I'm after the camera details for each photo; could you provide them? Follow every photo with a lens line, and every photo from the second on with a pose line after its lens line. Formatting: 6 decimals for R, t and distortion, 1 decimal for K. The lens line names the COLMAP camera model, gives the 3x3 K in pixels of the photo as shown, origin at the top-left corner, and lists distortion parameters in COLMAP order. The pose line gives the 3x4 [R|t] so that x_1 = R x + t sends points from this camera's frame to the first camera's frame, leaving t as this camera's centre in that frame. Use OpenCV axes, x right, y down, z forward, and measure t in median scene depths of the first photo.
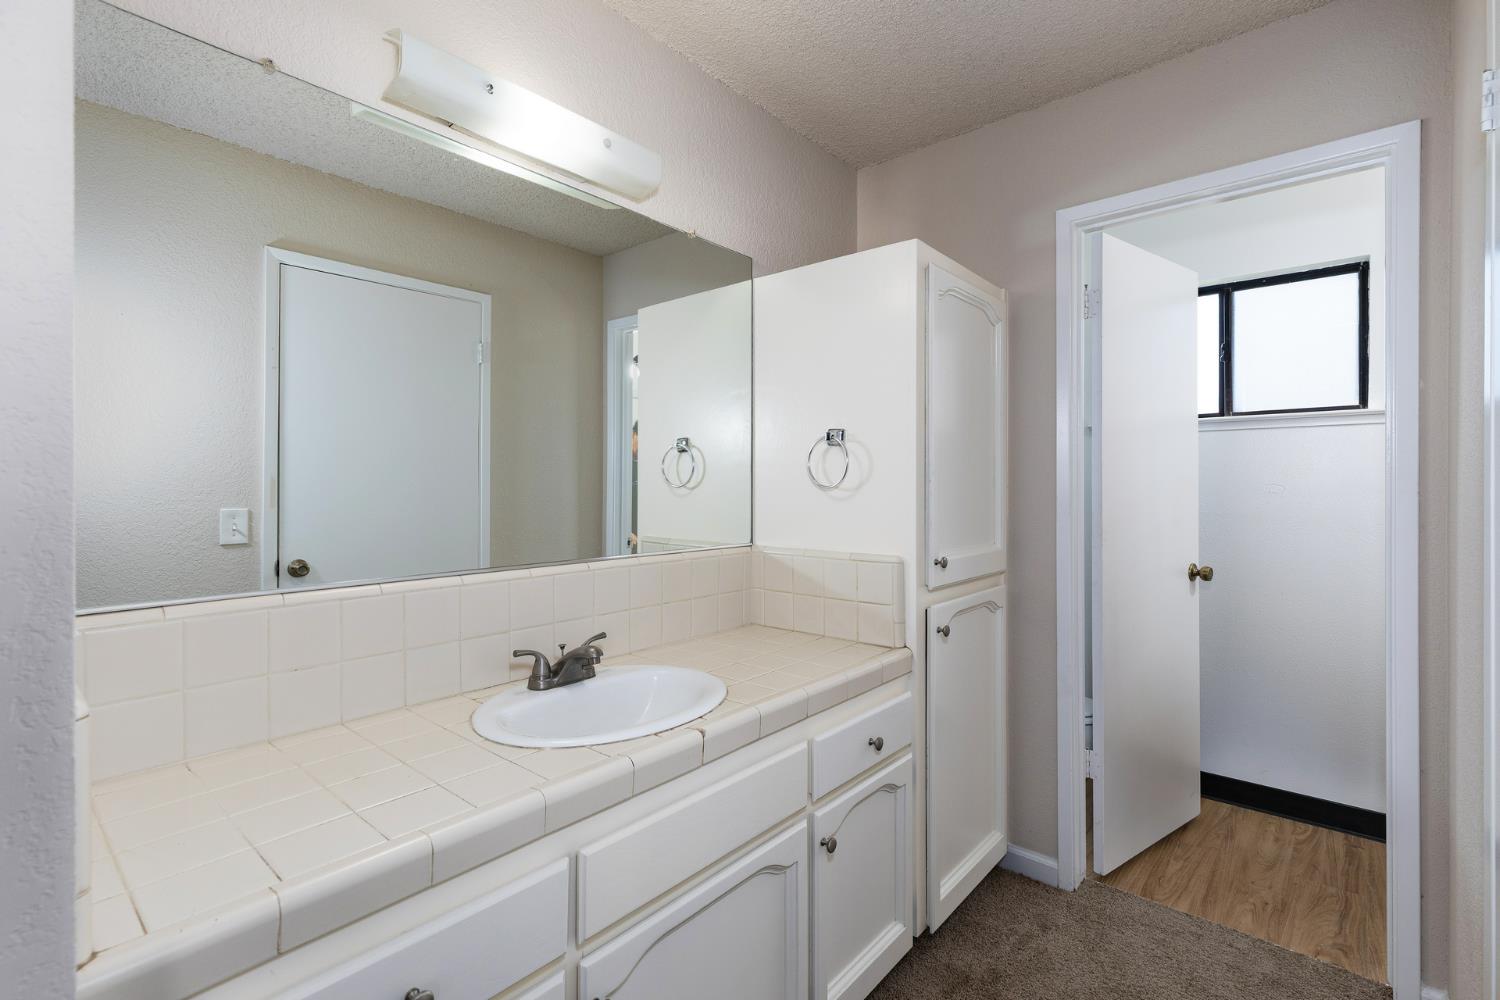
lens RADIAL K [[689.7, 0, 751.1], [0, 689.7, 489.2], [0, 0, 1]] dist [0.000834, -0.000058]
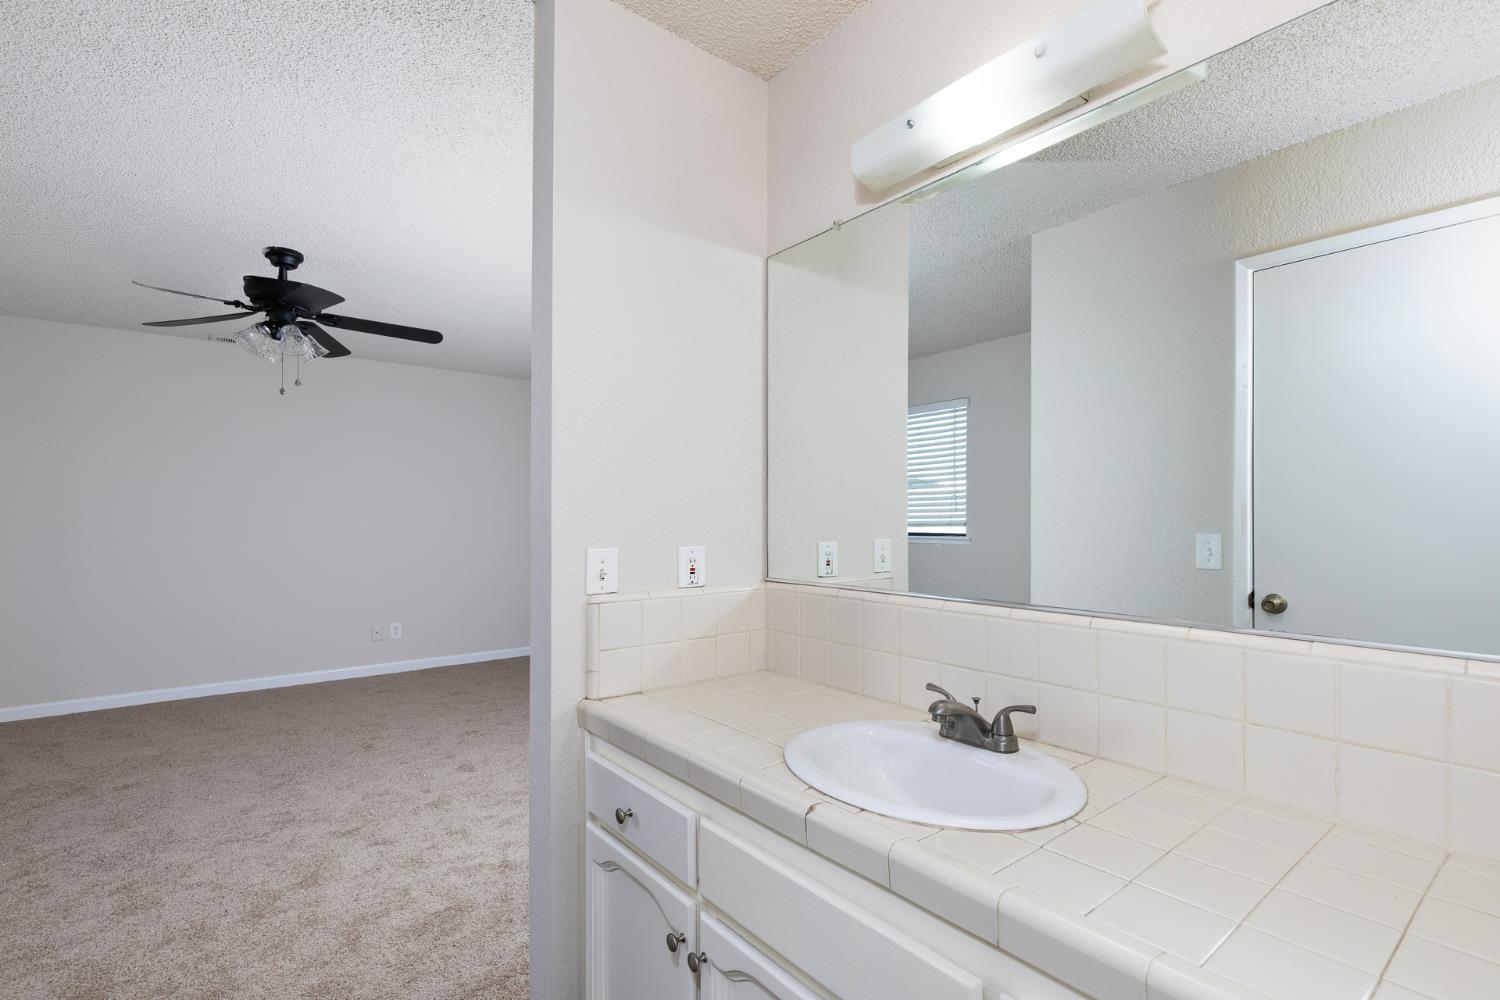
lens RADIAL K [[689.7, 0, 748.1], [0, 689.7, 504.7], [0, 0, 1]] dist [0.000834, -0.000058]
pose [[-0.182340, -0.026608, -0.982875, 0.464234], [-0.009329, 0.999636, -0.025331, 0.009880], [0.983191, 0.004550, -0.182522, 0.666847]]
